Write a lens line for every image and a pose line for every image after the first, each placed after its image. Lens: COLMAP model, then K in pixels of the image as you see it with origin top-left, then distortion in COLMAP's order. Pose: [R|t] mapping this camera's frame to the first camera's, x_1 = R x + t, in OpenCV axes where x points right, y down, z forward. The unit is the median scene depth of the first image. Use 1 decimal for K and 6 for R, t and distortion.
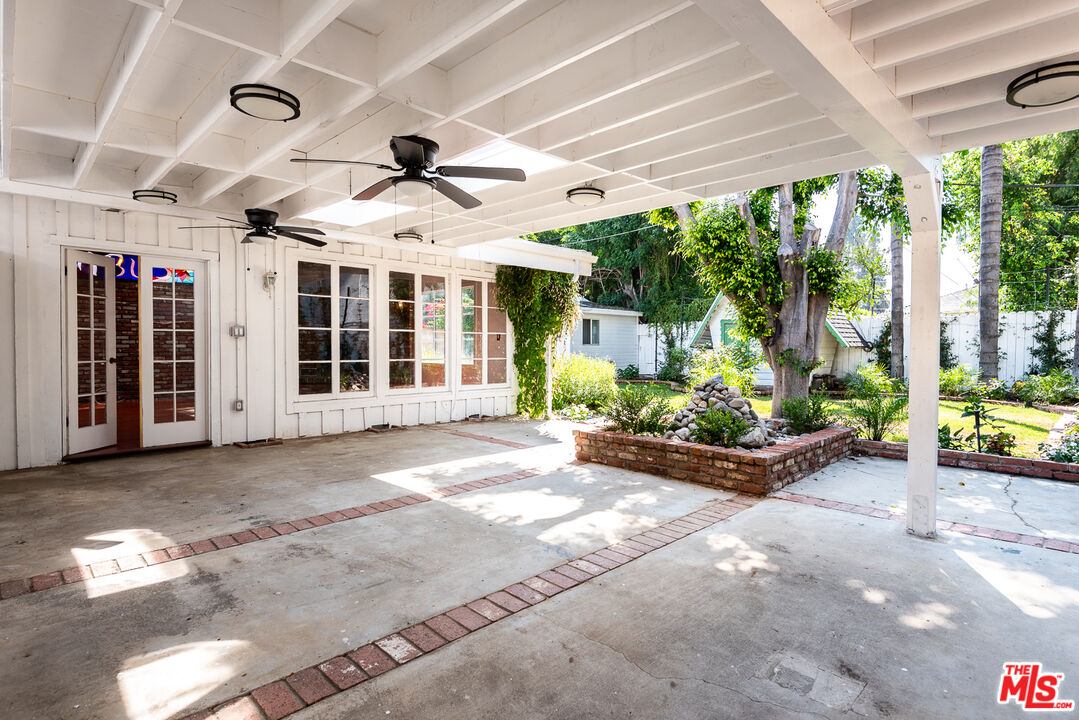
lens RADIAL K [[542.9, 0, 532.4], [0, 542.9, 357.0], [0, 0, 1]] dist [0.000427, -0.000504]
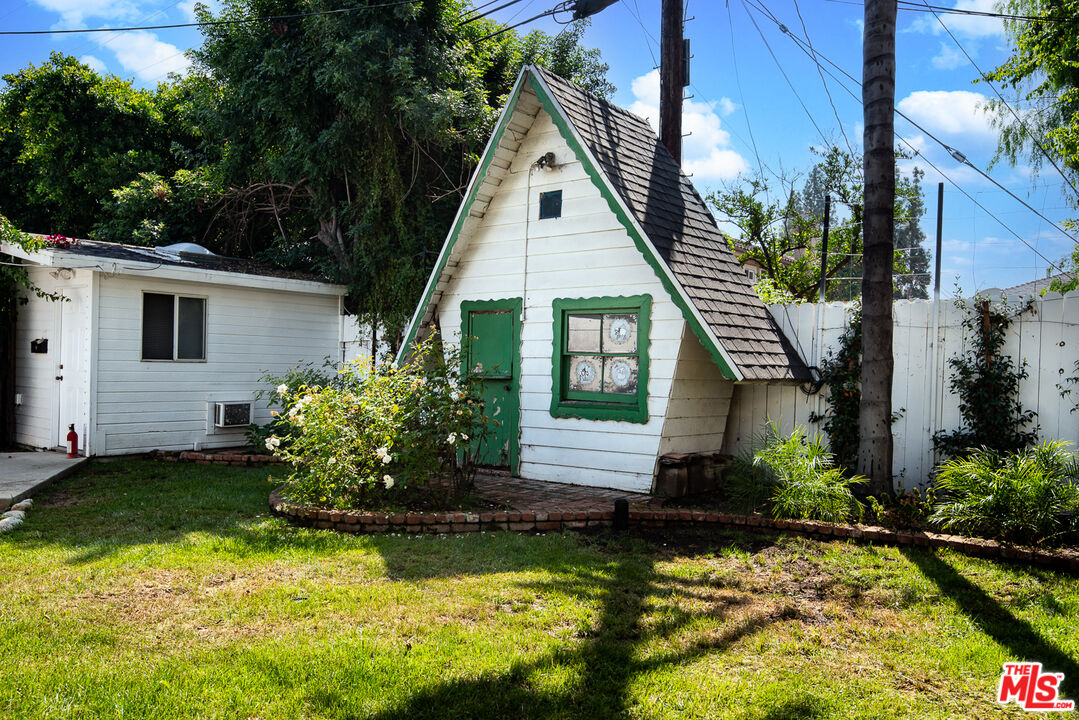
lens RADIAL K [[855.3, 0, 545.7], [0, 855.3, 365.9], [0, 0, 1]] dist [0.014231, -0.004252]
pose [[0.991126, 0.018737, 0.131601, 0.280849], [-0.016026, 0.999638, -0.021632, -0.010342], [-0.131959, 0.019331, 0.991067, 0.348553]]
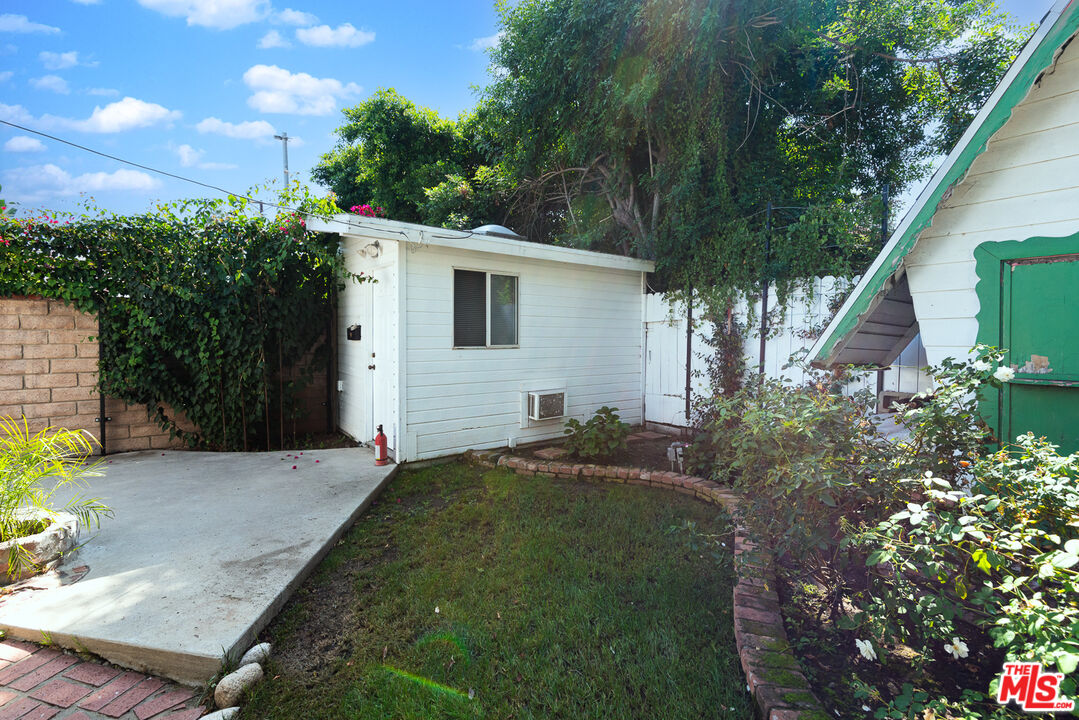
lens RADIAL K [[488.3, 0, 537.5], [0, 488.3, 351.6], [0, 0, 1]] dist [0.004178, -0.000294]
pose [[0.992180, 0.009512, -0.124453, 0.172457], [-0.007822, 0.999871, 0.014057, -0.024276], [0.124570, -0.012974, 0.992126, 0.676862]]
